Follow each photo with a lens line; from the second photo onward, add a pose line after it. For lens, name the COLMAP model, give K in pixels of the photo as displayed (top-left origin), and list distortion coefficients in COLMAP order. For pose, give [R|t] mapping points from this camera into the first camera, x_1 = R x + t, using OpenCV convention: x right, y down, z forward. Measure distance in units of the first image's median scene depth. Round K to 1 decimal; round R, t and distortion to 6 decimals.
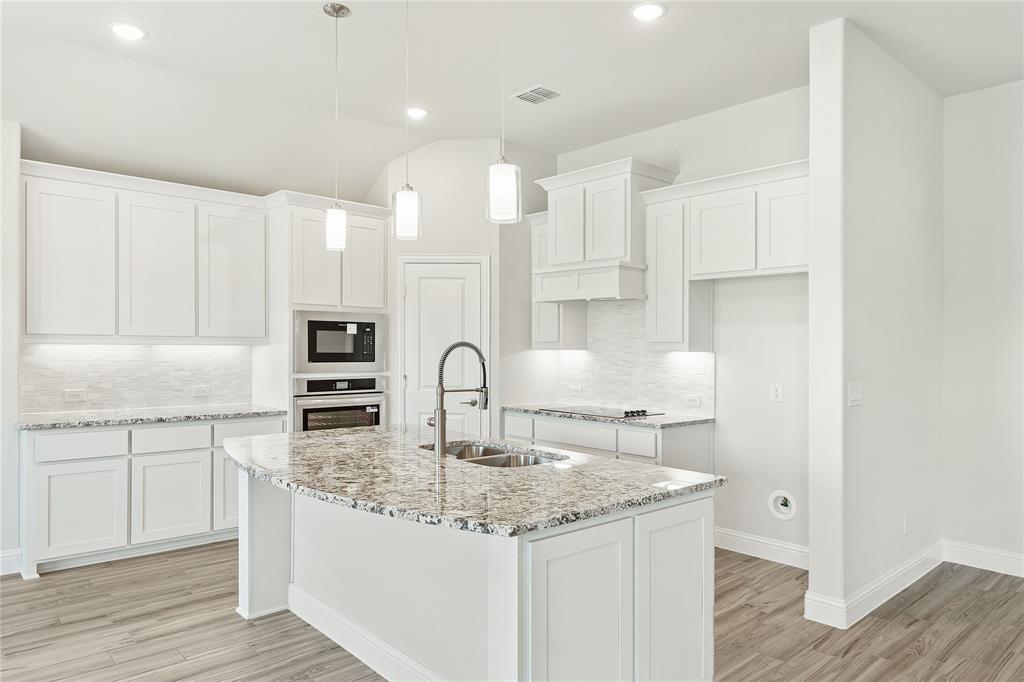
lens RADIAL K [[668.1, 0, 503.2], [0, 668.1, 347.9], [0, 0, 1]] dist [0.010490, -0.001155]
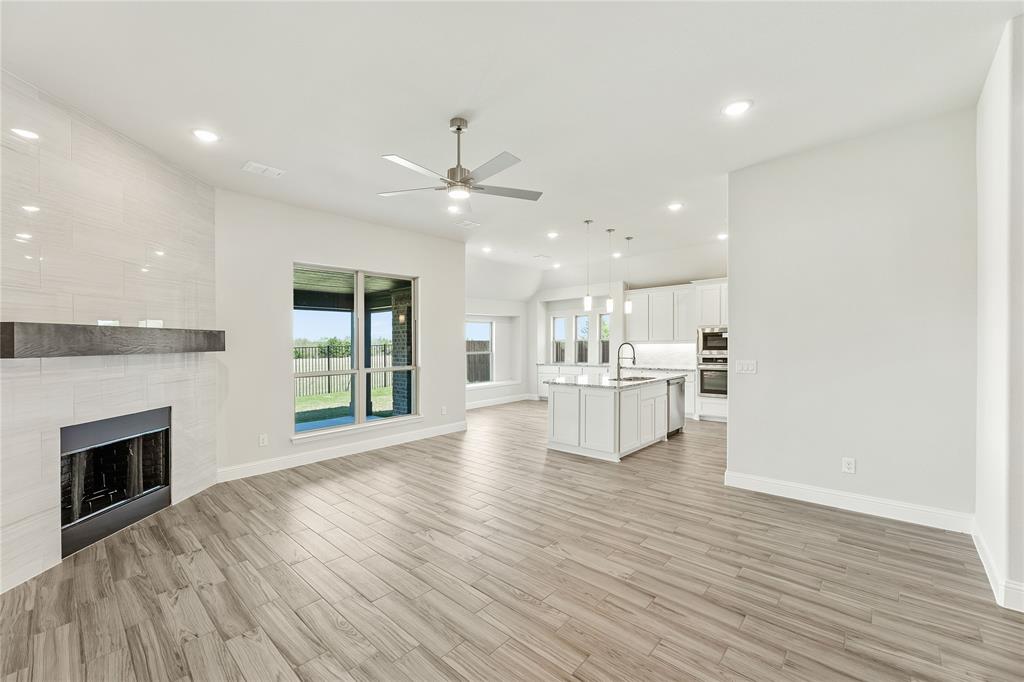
lens RADIAL K [[414.0, 0, 516.4], [0, 414.0, 344.1], [0, 0, 1]] dist [-0.001254, -0.000787]
pose [[0.112799, -0.008808, -0.993579, 1.113510], [0.008164, 0.999935, -0.007938, 0.006244], [0.993584, -0.007216, 0.112864, 0.172796]]
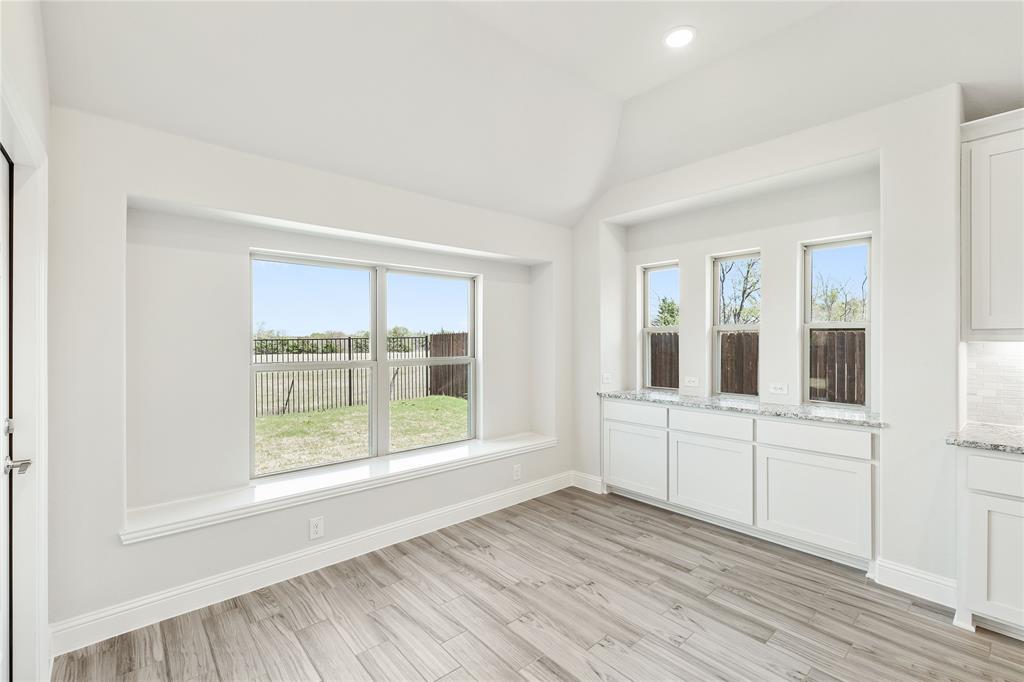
lens RADIAL K [[462.4, 0, 512.3], [0, 462.4, 334.2], [0, 0, 1]] dist [0.011114, 0.000675]
pose [[-0.012567, 0.002224, -0.999919, -0.095826], [0.009655, 0.999951, 0.002103, -0.017947], [0.999874, -0.009628, -0.012588, 0.362615]]
